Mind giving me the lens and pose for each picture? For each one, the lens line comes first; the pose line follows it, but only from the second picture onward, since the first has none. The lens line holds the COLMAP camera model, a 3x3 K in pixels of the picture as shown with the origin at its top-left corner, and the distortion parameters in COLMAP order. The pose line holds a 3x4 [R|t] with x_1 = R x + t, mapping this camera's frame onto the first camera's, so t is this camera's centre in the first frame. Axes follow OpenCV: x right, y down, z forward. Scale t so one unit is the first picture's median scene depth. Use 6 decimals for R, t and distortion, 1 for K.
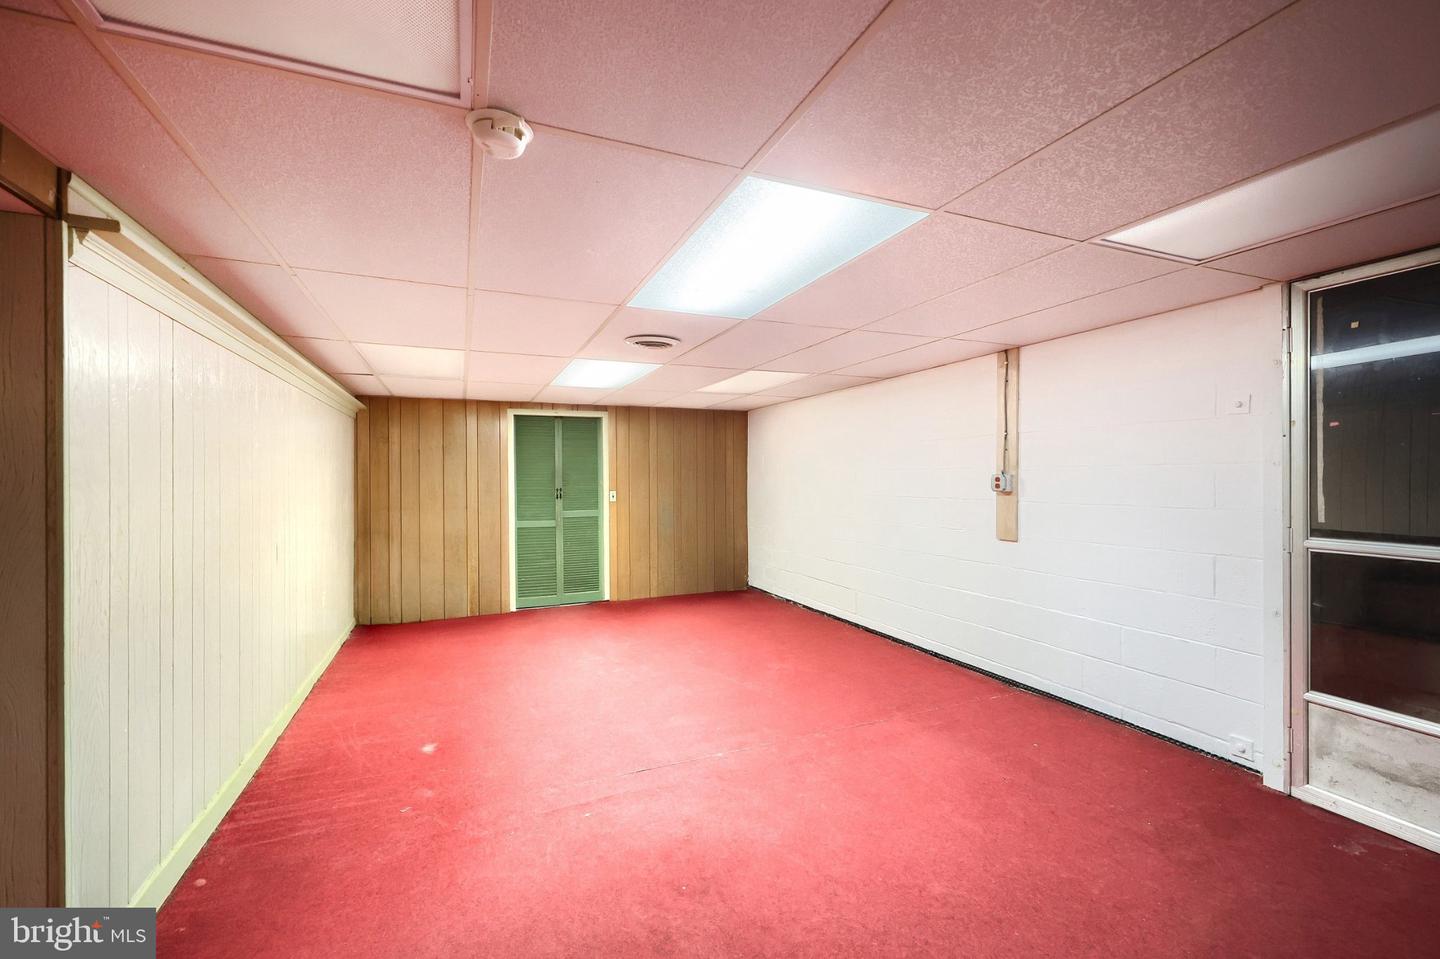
lens RADIAL K [[603.8, 0, 711.1], [0, 603.8, 492.0], [0, 0, 1]] dist [0.000186, 0.000057]
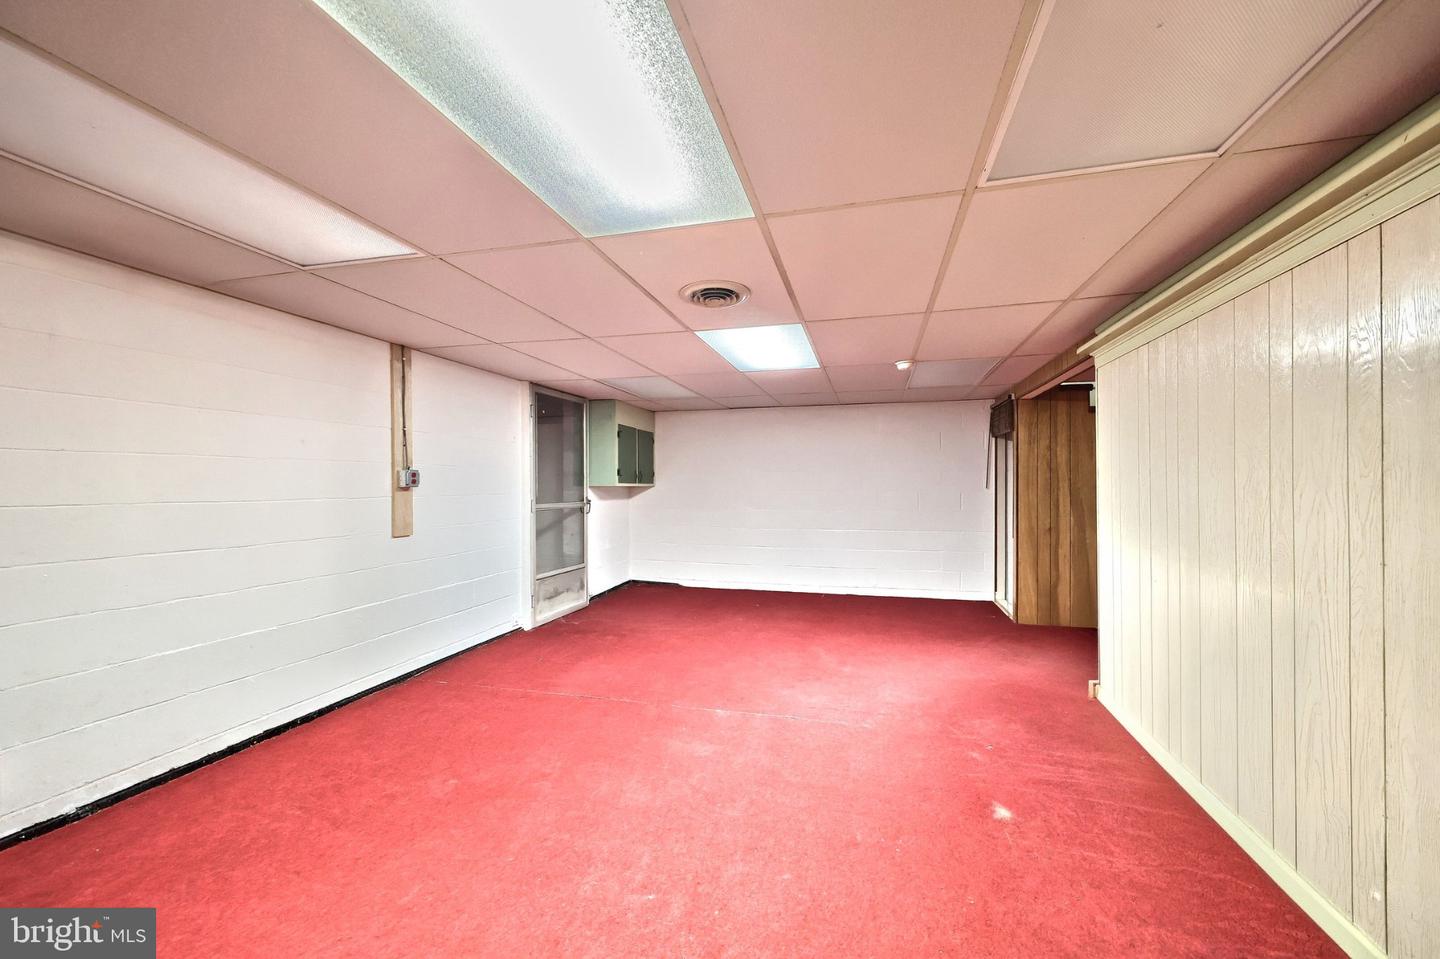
lens RADIAL K [[603.8, 0, 711.1], [0, 603.8, 492.0], [0, 0, 1]] dist [0.000186, 0.000057]
pose [[-0.795581, 0.002896, 0.605840, -0.574767], [0.024040, 0.999352, 0.026792, -0.008410], [-0.605370, 0.035879, -0.795135, 1.633061]]
